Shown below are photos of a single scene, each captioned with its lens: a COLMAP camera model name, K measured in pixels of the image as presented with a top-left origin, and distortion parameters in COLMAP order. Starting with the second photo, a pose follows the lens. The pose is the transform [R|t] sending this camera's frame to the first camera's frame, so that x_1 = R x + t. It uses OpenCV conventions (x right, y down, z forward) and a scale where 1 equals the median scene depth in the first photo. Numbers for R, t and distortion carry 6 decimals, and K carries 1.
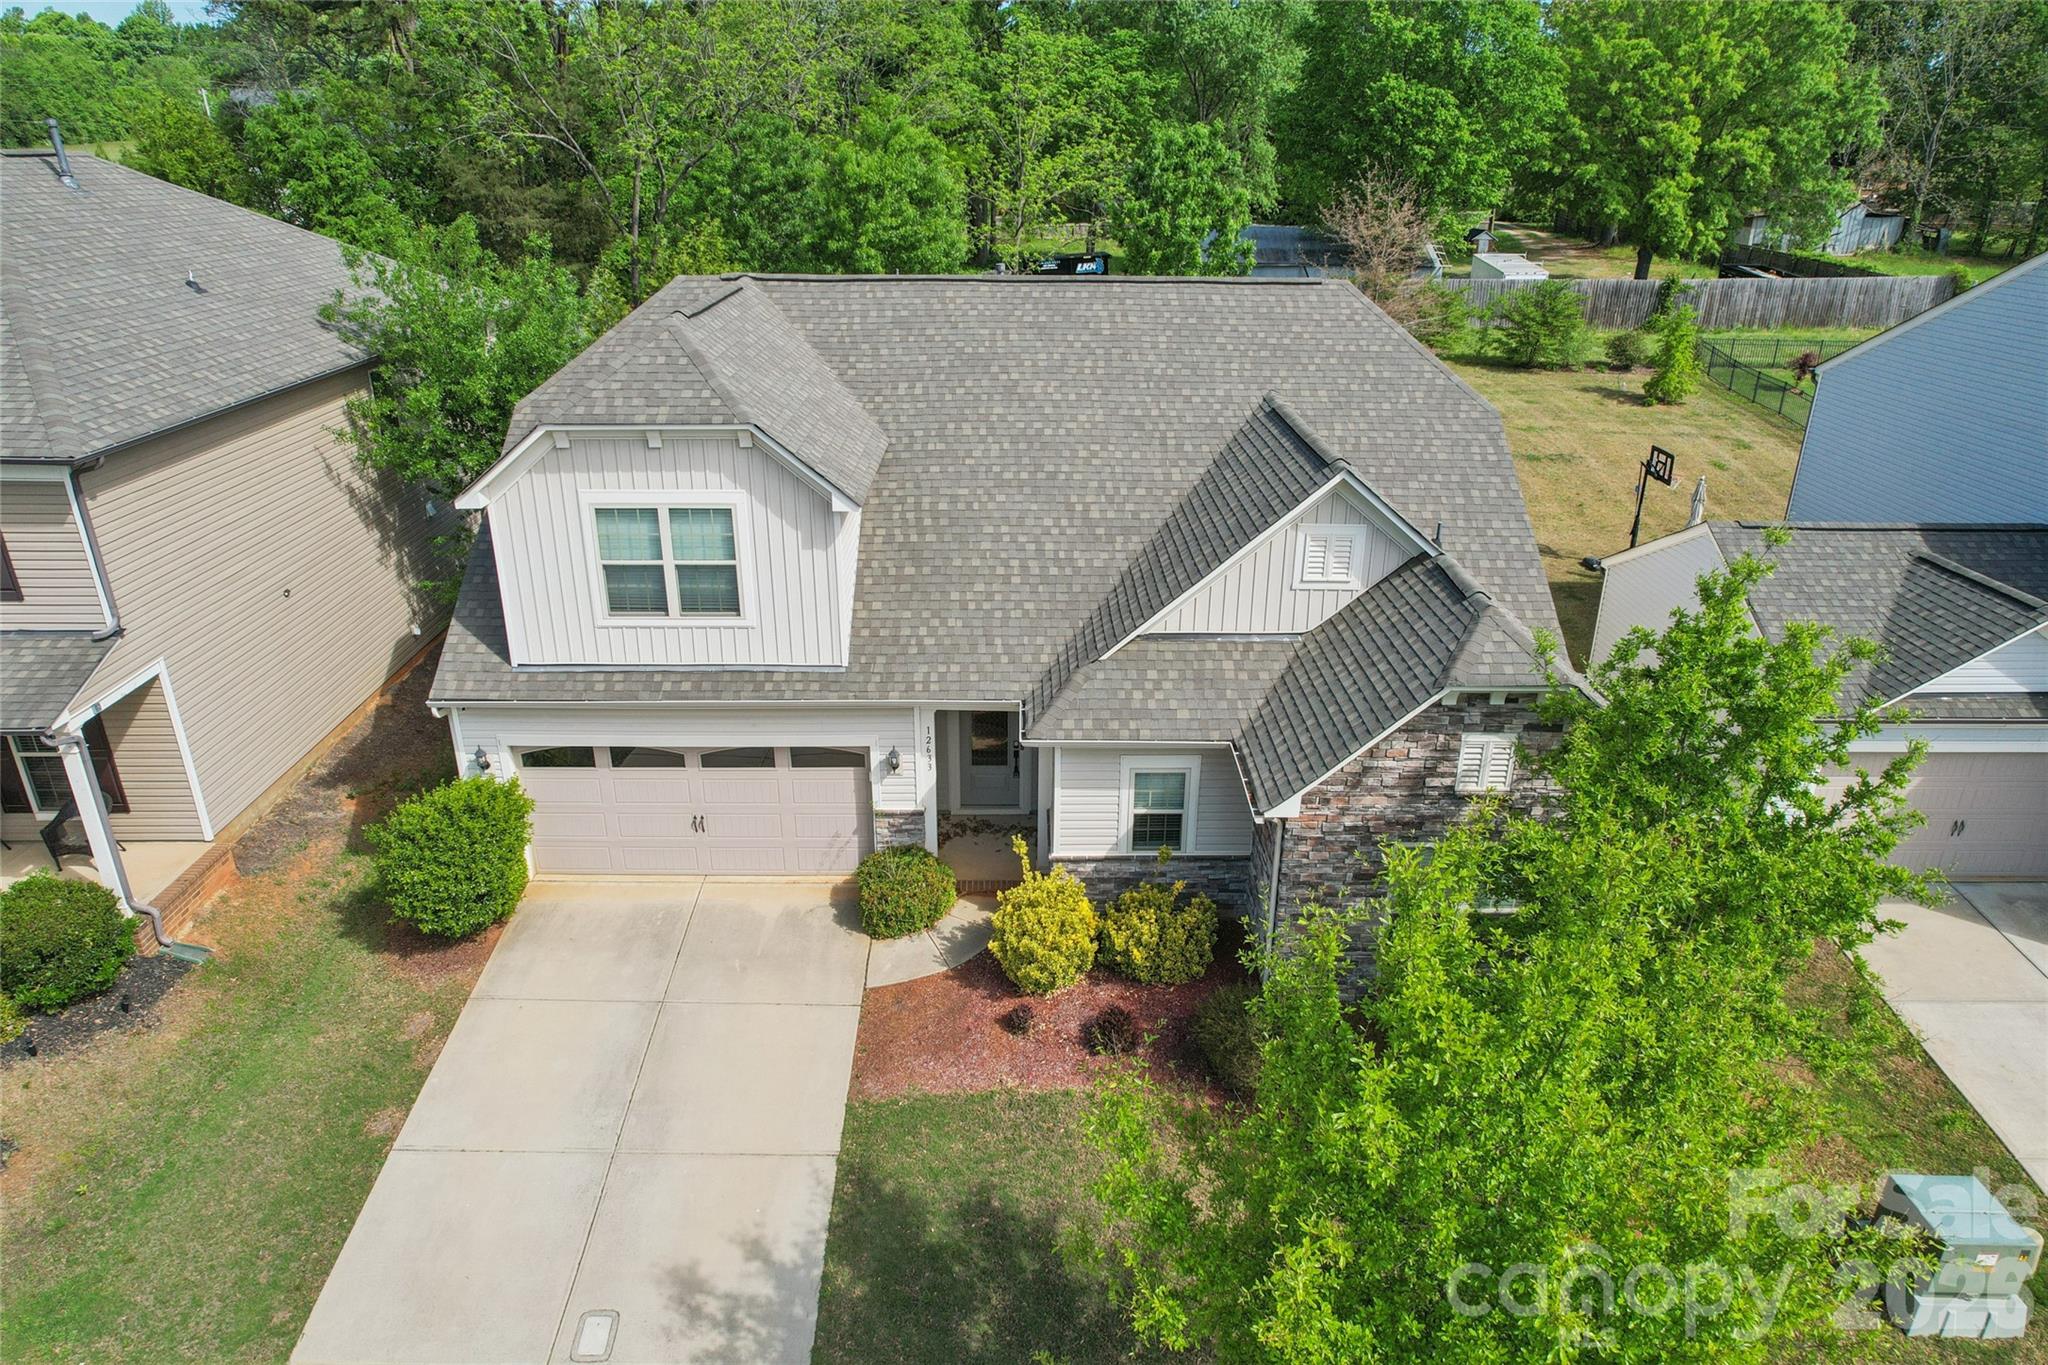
lens RADIAL K [[1299.2, 0, 1037.0], [0, 1299.2, 681.4], [0, 0, 1]] dist [-0.071616, 0.066473]
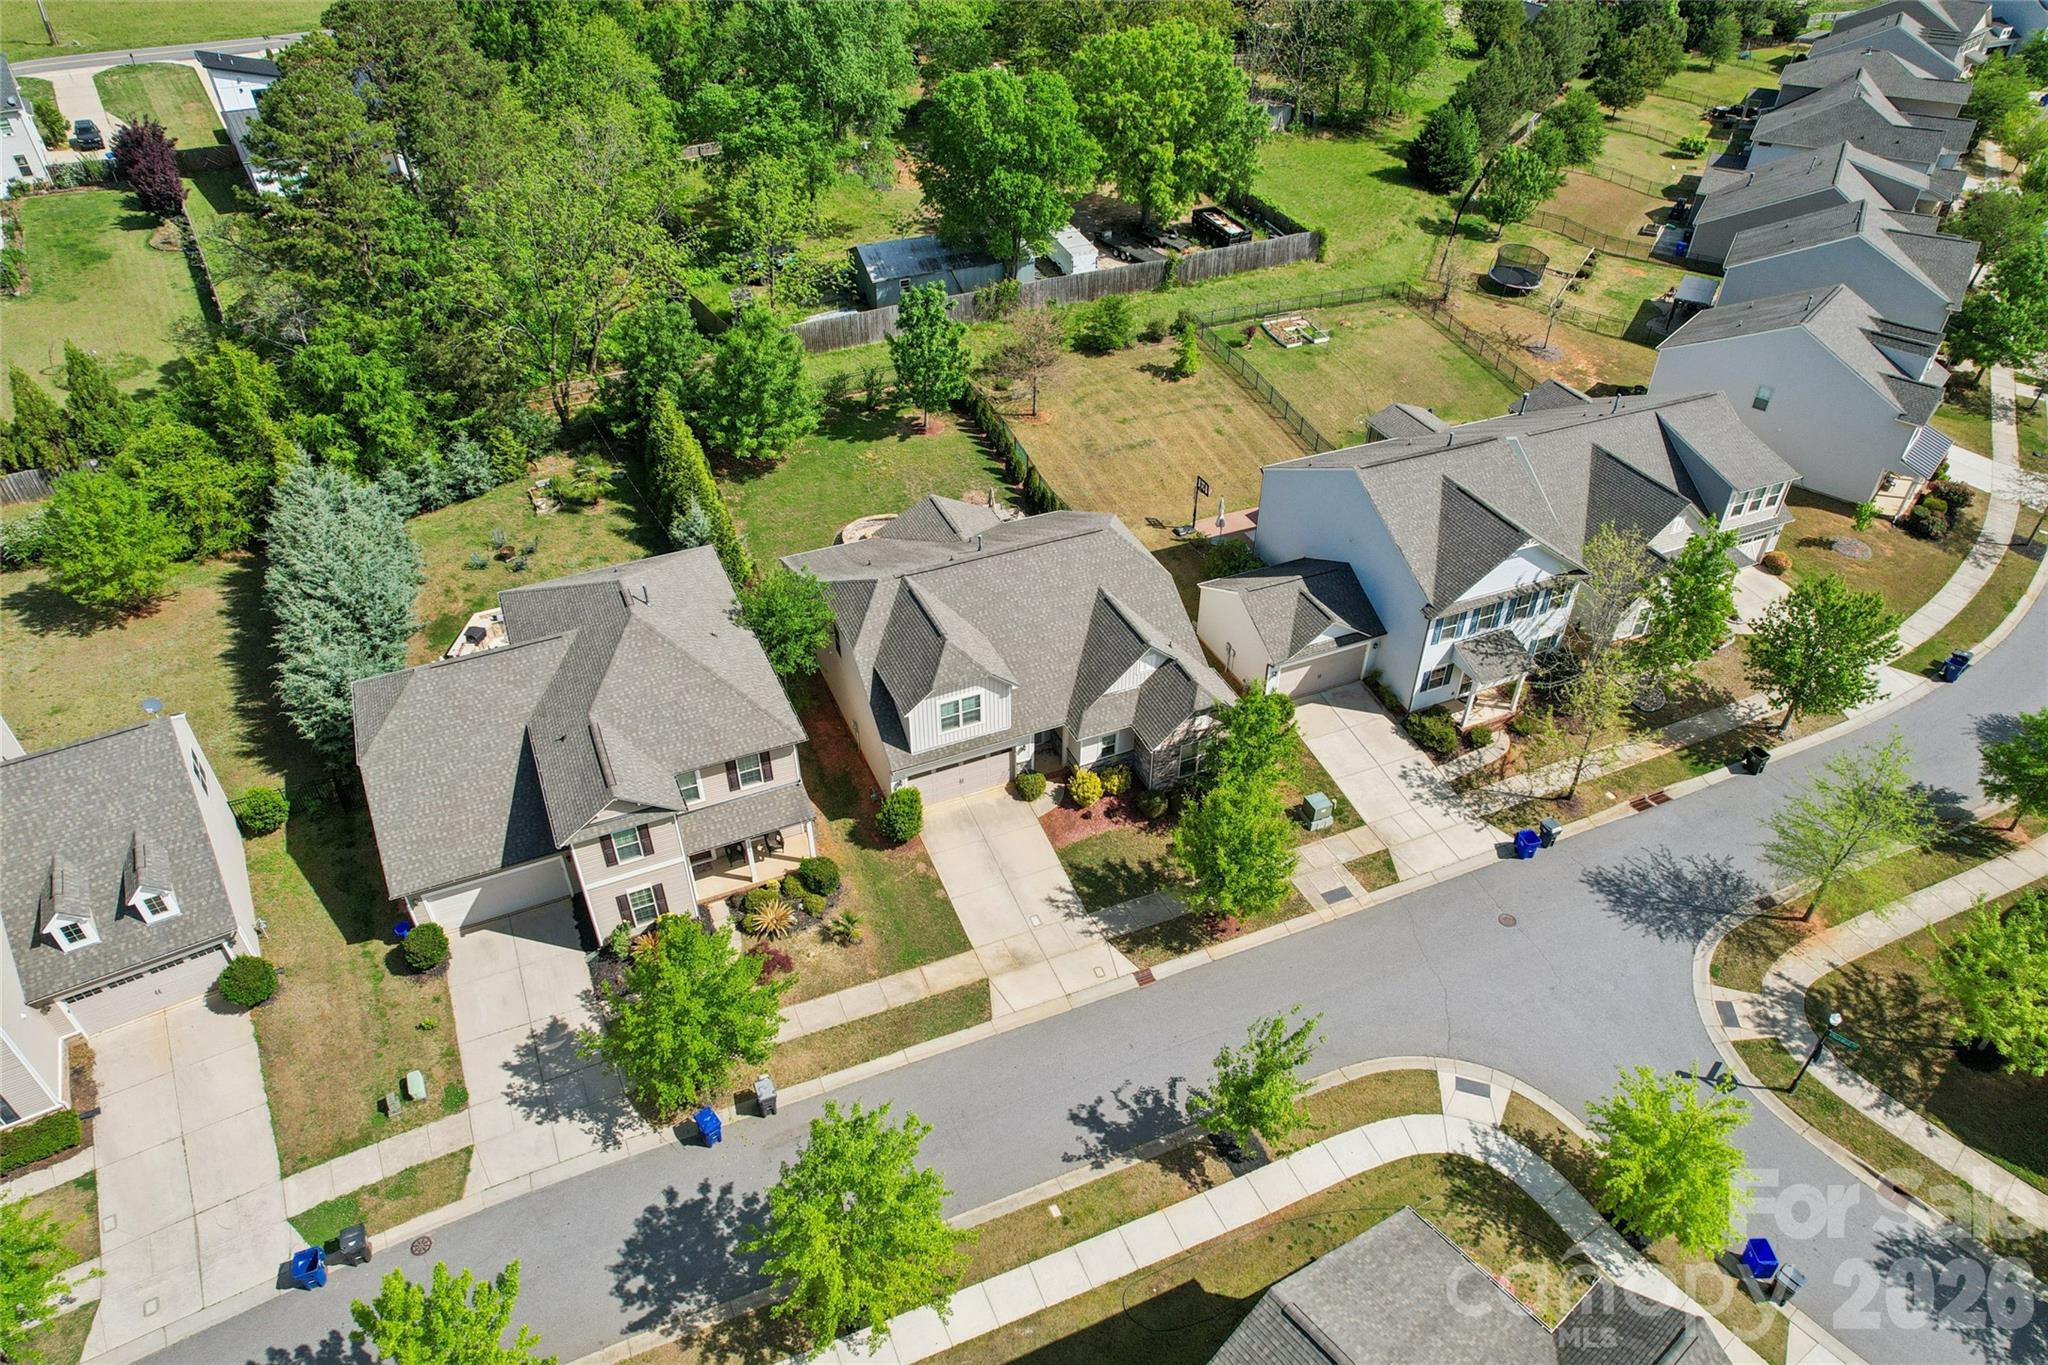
lens RADIAL K [[1299.2, 0, 1037.0], [0, 1299.2, 681.4], [0, 0, 1]] dist [-0.071616, 0.066473]
pose [[0.919464, -0.244511, 0.307896, -1.072513], [0.157251, 0.946438, 0.282005, -1.035997], [-0.360358, -0.210877, 0.908666, -1.960537]]
